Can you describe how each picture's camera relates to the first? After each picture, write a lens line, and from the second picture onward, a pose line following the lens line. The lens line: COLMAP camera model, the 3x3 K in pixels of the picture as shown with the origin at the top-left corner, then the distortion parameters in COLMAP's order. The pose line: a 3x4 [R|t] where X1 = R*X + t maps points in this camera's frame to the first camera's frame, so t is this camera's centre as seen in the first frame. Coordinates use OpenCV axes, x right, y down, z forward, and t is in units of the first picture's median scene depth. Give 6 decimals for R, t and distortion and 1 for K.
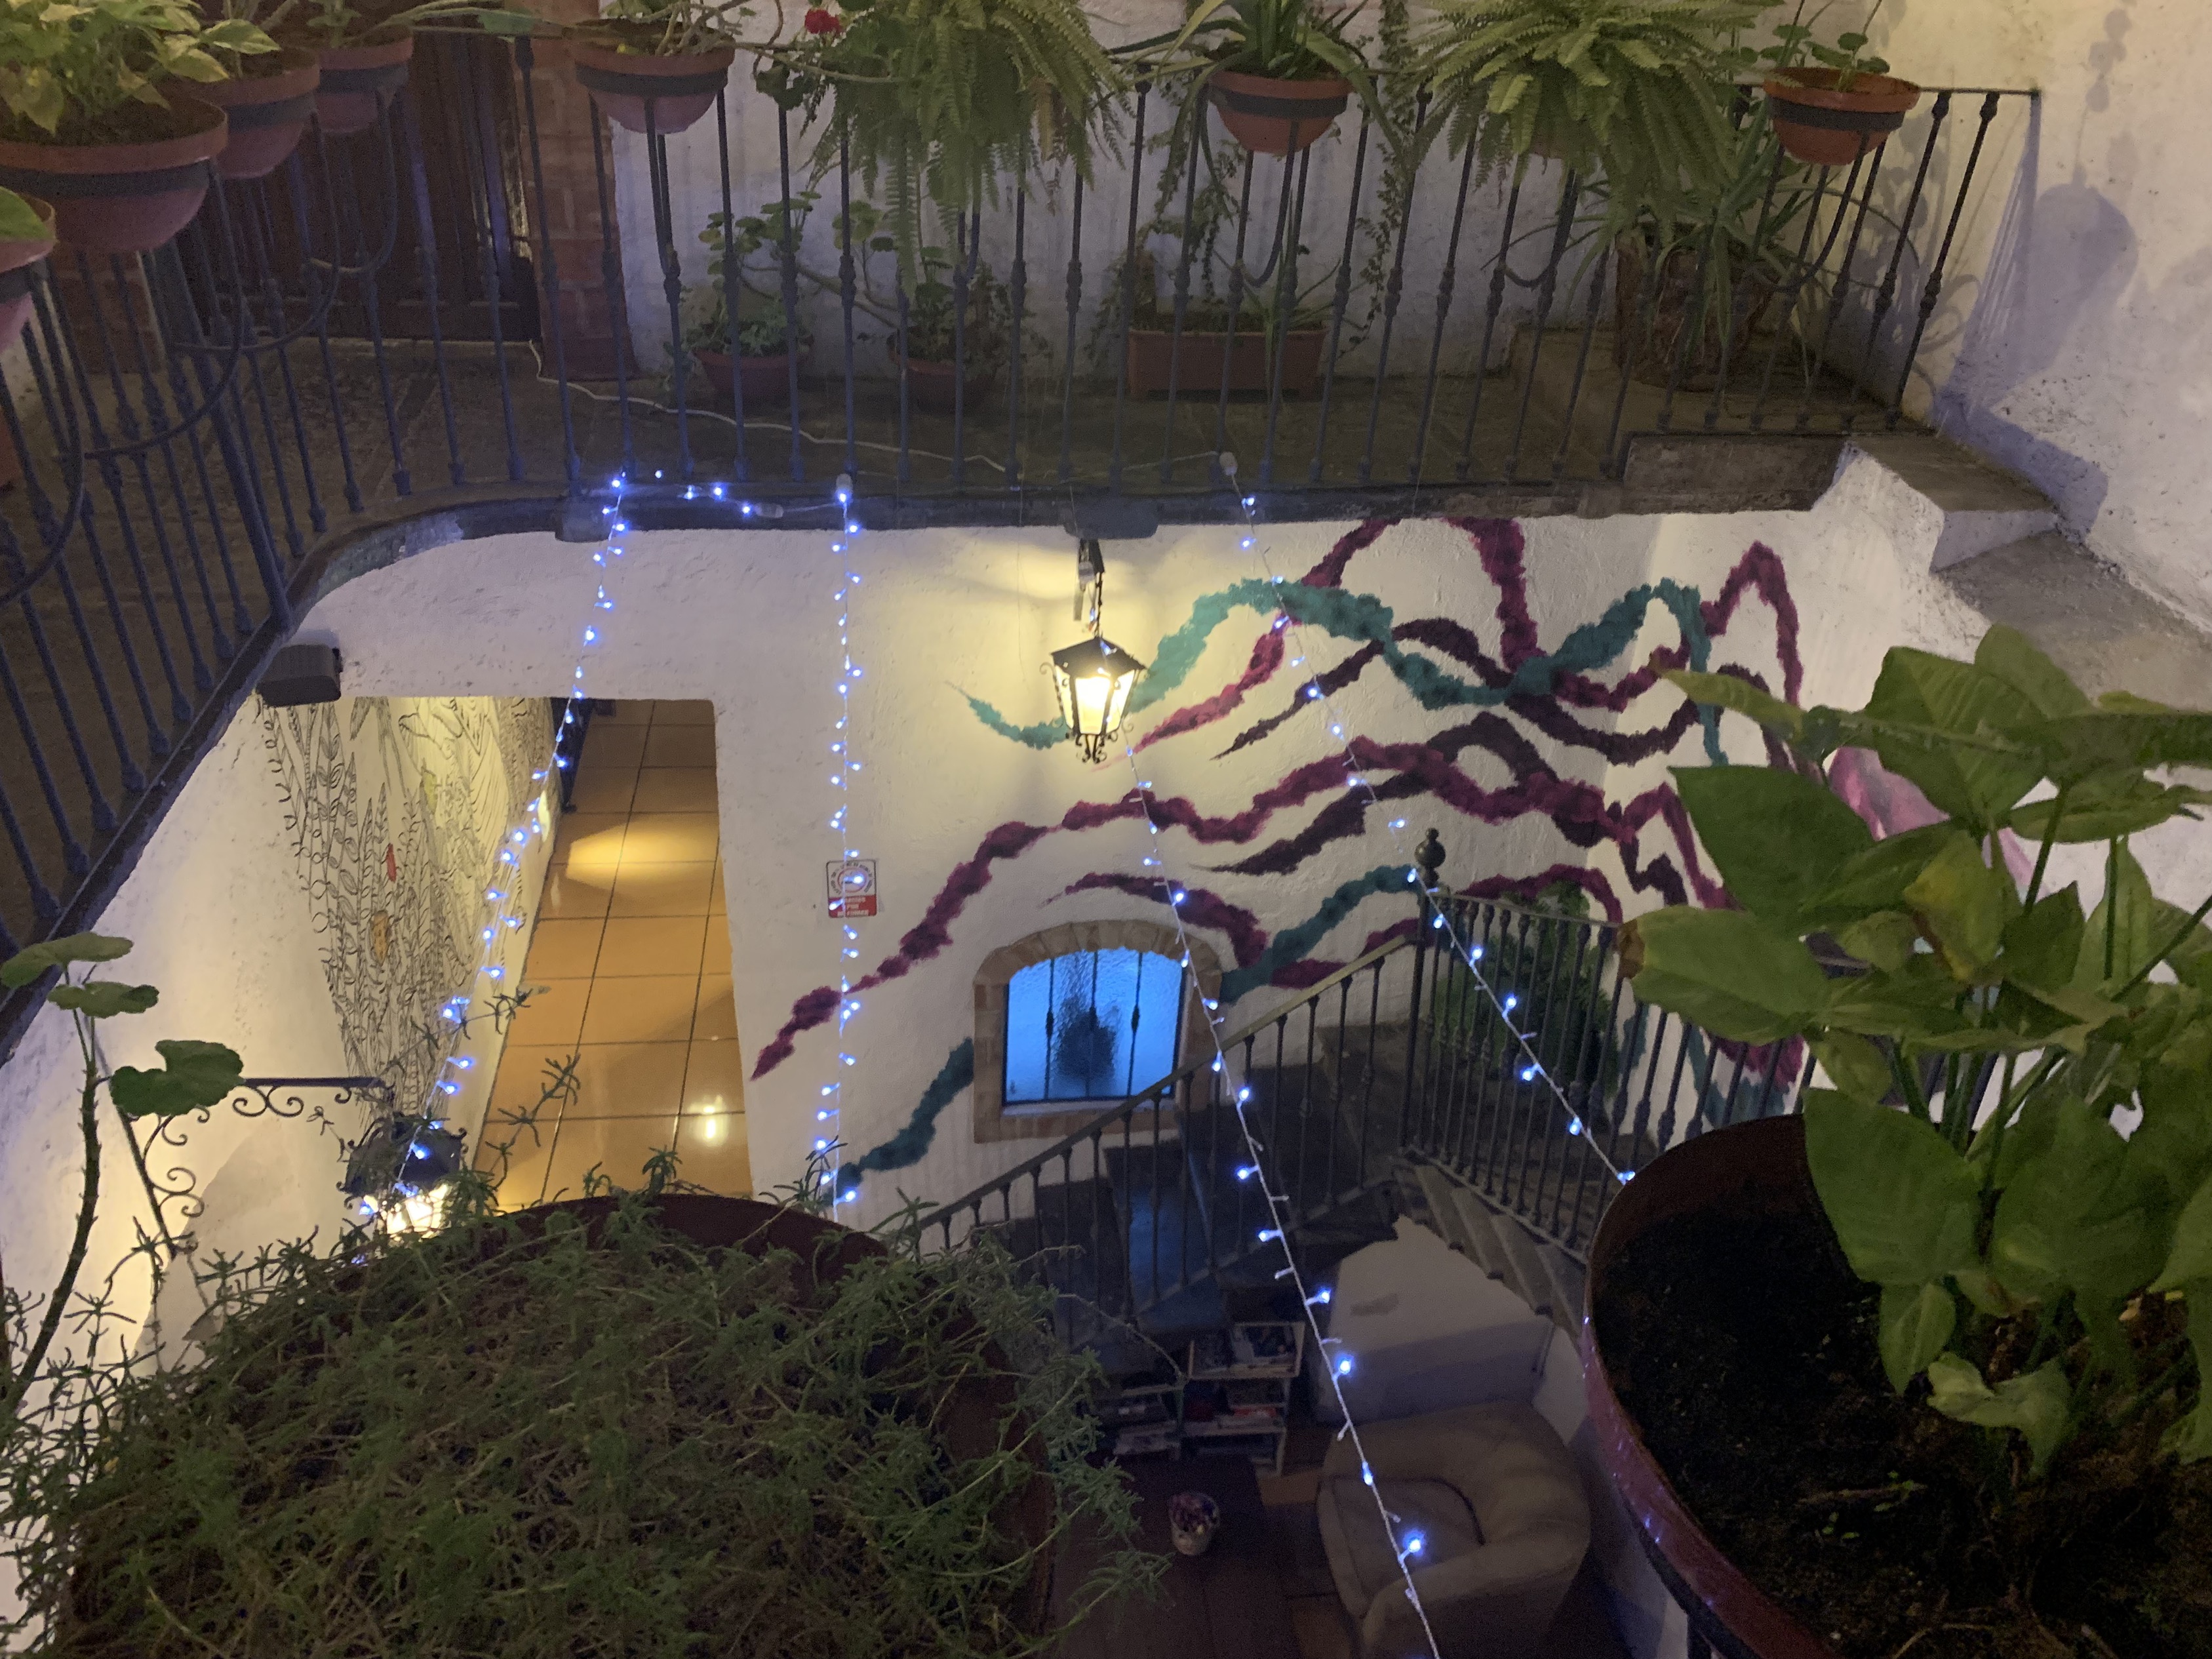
lens RADIAL K [[1629.4, 0, 1106.0], [0, 1629.4, 829.5], [0, 0, 1]] dist [-0.000654, -0.000387]
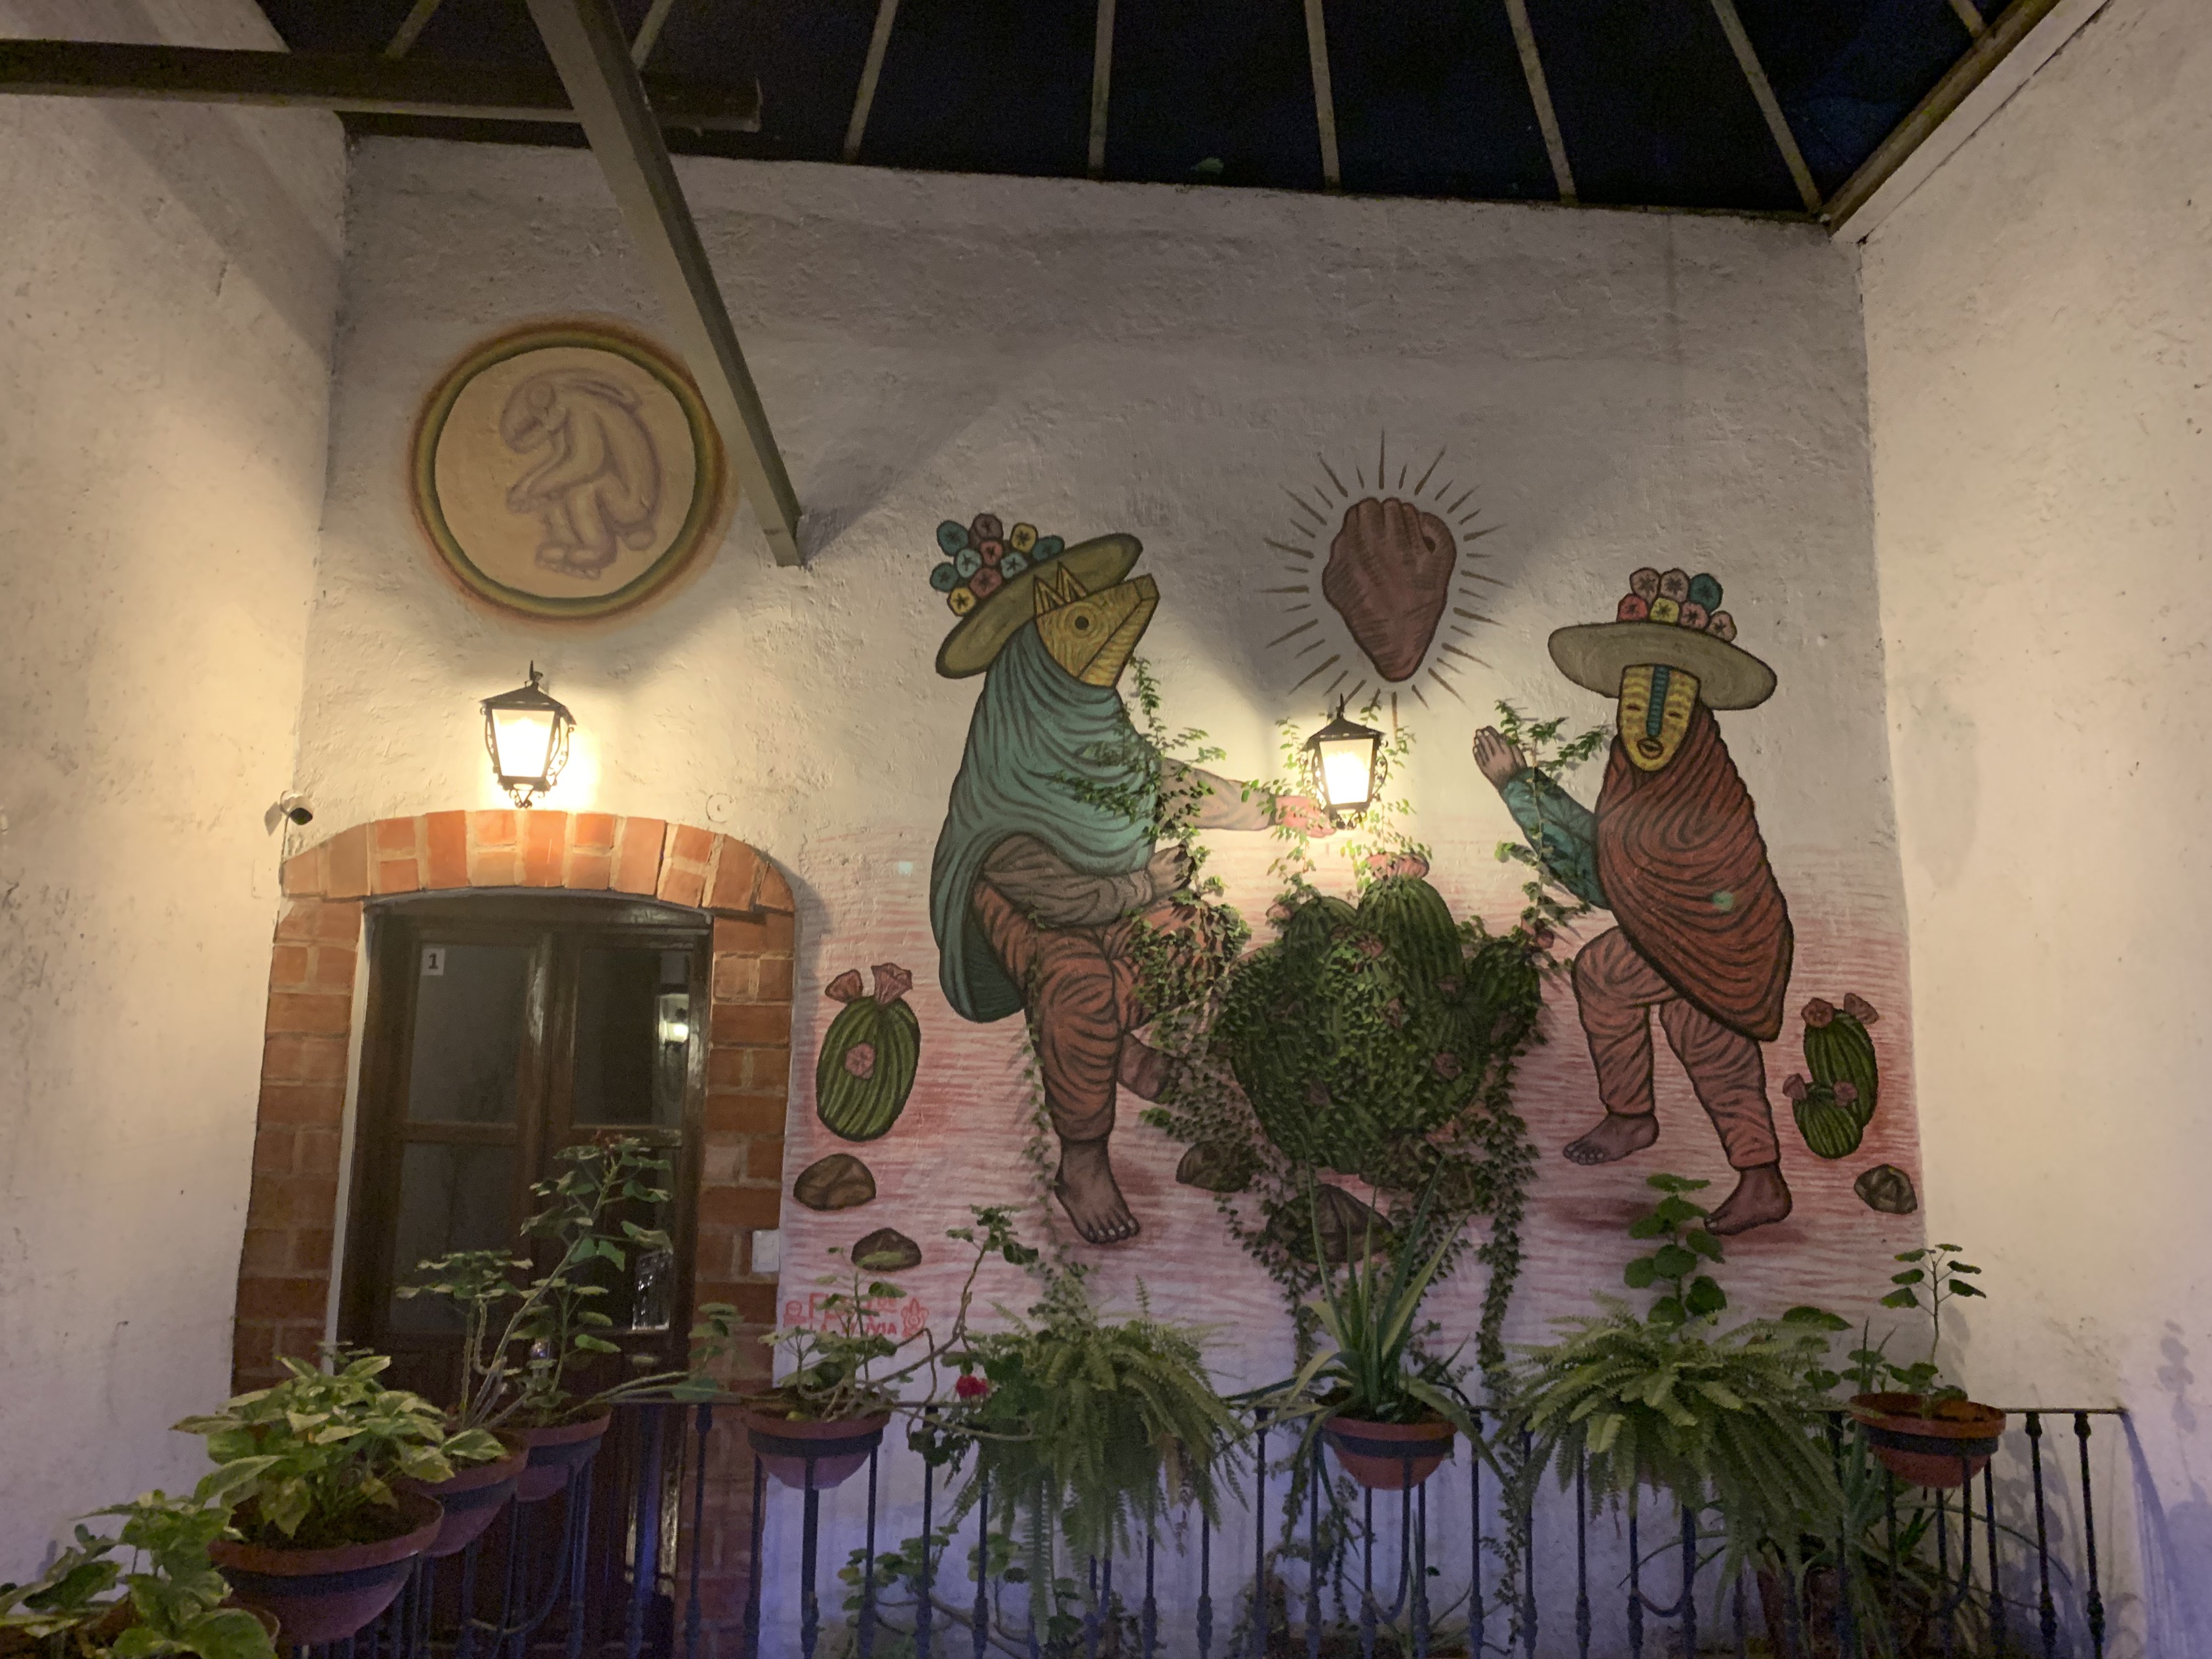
lens RADIAL K [[1683.0, 0, 1106.0], [0, 1683.0, 829.5], [0, 0, 1]] dist [0.005865, 0.007391]
pose [[0.997035, -0.048699, -0.059576, 0.005516], [-0.002491, 0.753411, -0.657545, -0.020196], [0.076907, 0.655744, 0.751056, -0.105672]]
